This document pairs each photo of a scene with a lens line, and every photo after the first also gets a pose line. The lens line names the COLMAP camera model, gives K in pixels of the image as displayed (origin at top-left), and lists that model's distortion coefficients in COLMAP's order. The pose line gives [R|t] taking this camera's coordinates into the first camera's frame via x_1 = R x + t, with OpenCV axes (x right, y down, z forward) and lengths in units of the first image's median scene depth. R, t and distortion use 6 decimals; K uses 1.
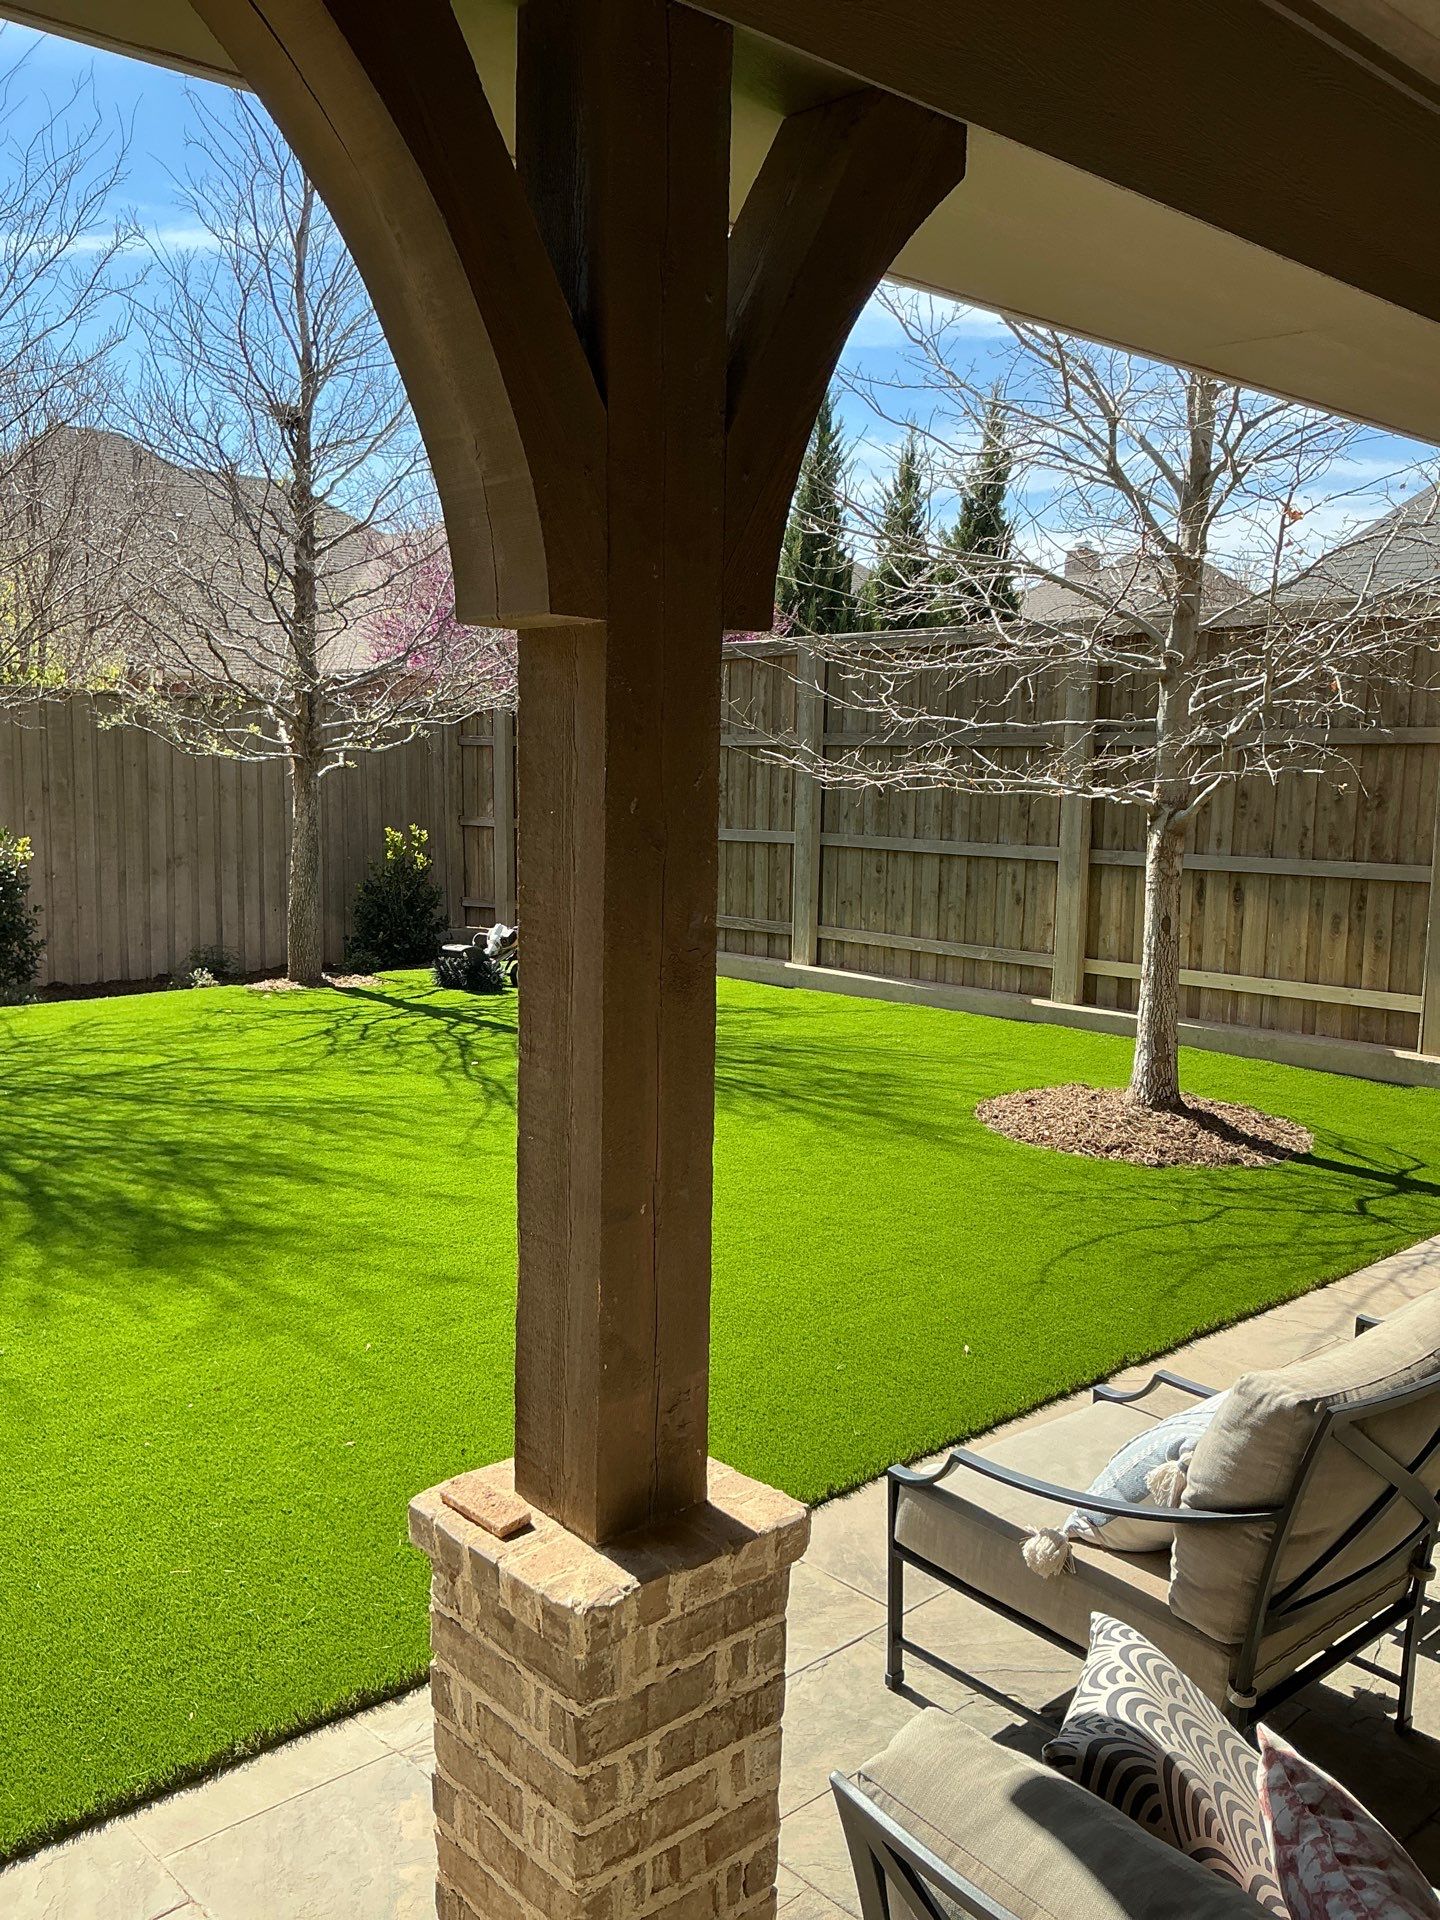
lens RADIAL K [[1600.9, 0, 720.0], [0, 1600.9, 960.0], [0, 0, 1]] dist [0.154243, -0.330094]
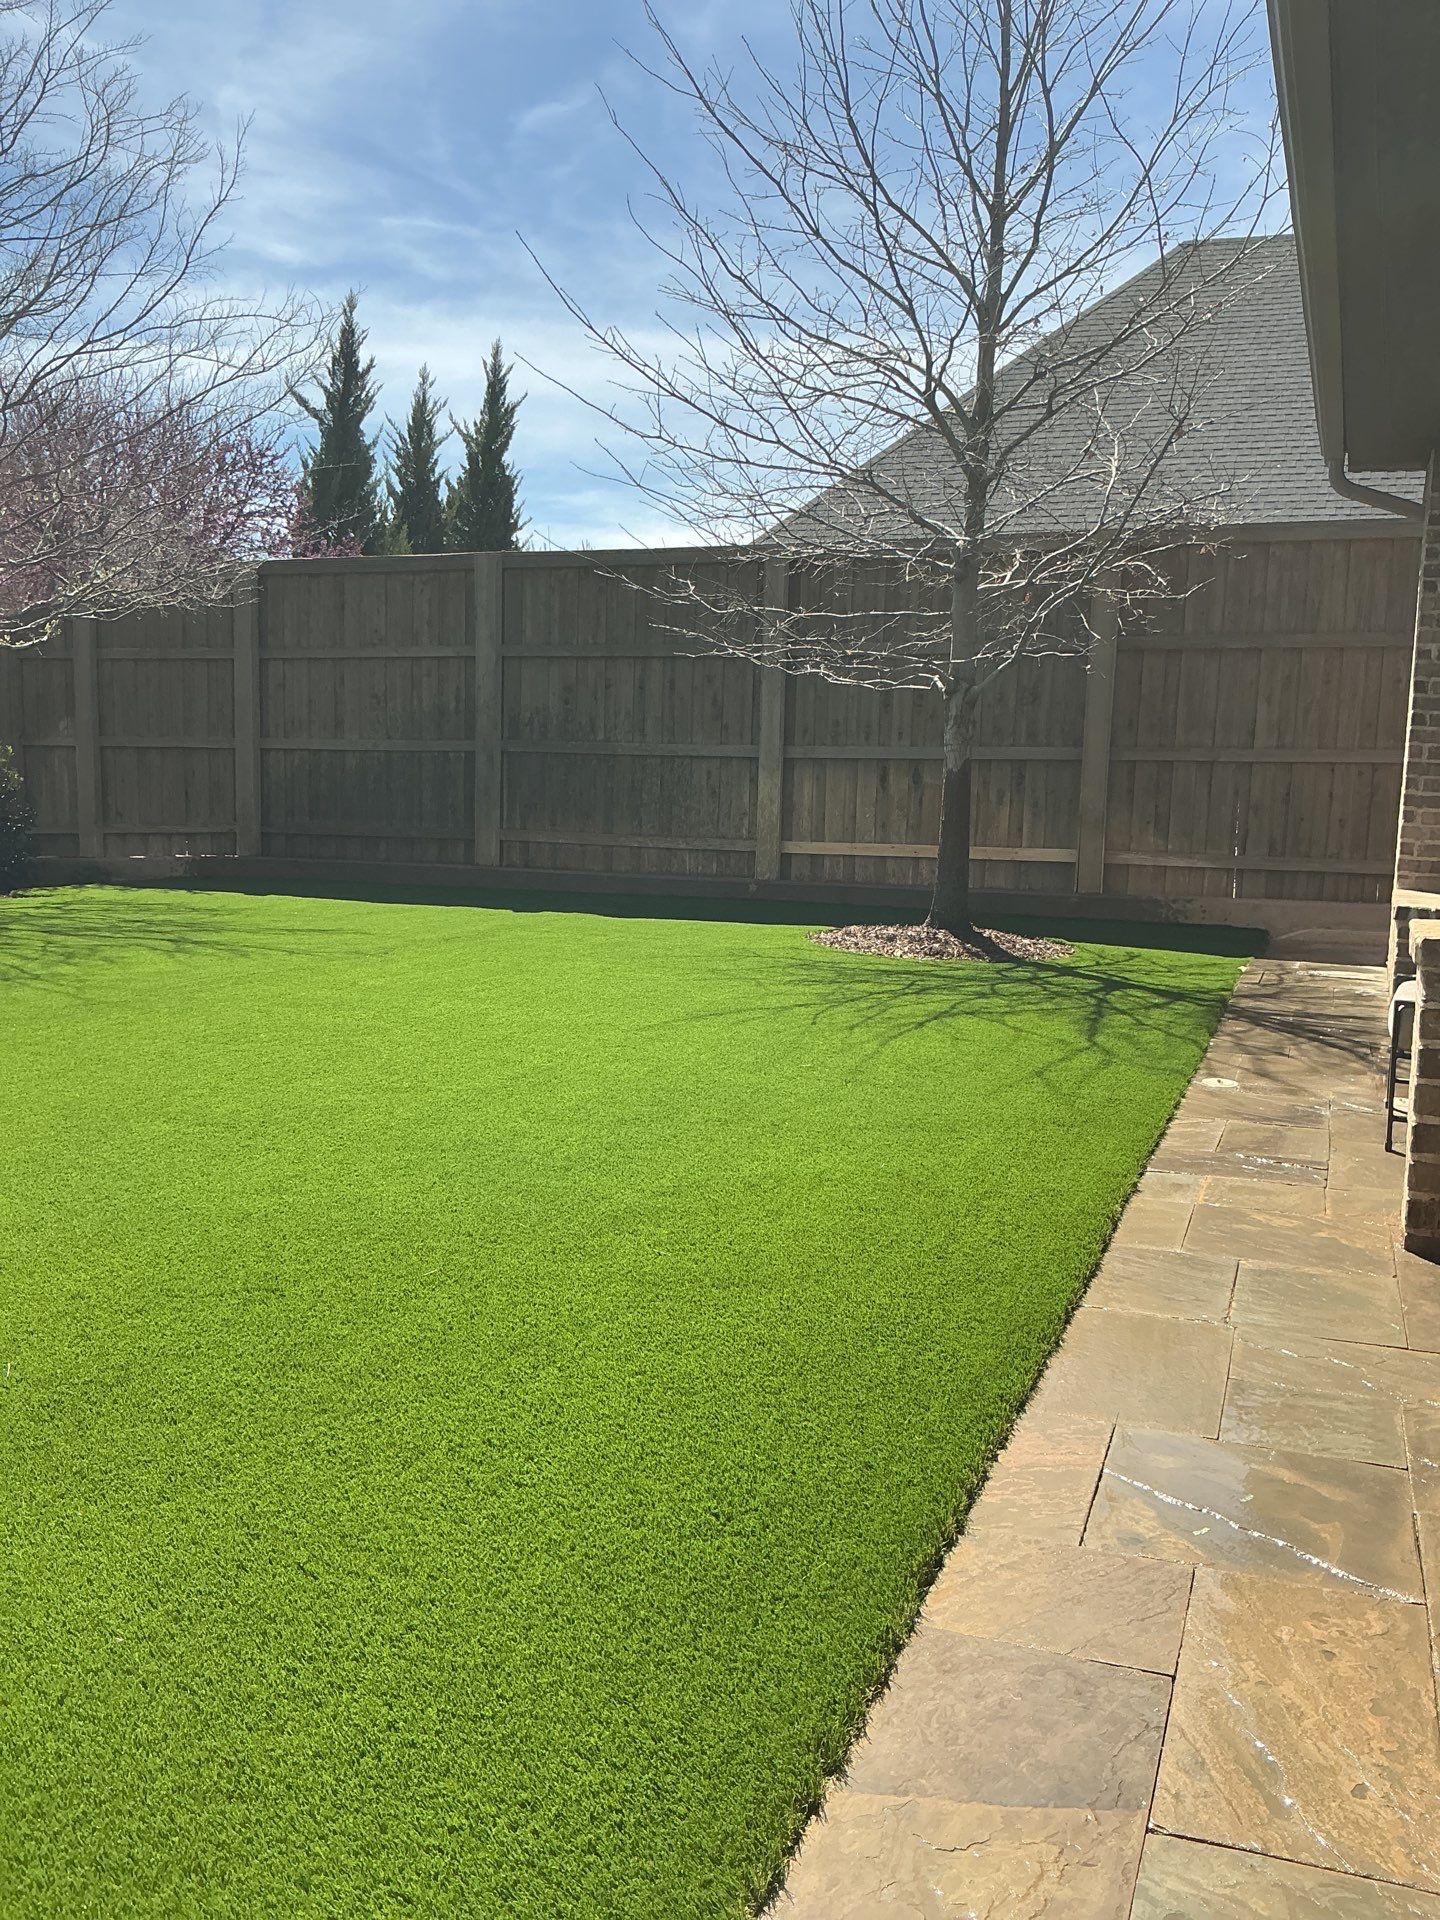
lens RADIAL K [[1600.9, 0, 720.0], [0, 1600.9, 960.0], [0, 0, 1]] dist [0.154243, -0.330094]
pose [[0.898975, -0.048395, 0.435317, -0.342097], [0.046518, 0.998805, 0.014974, 0.070187], [-0.435522, 0.006789, 0.900152, -0.026213]]
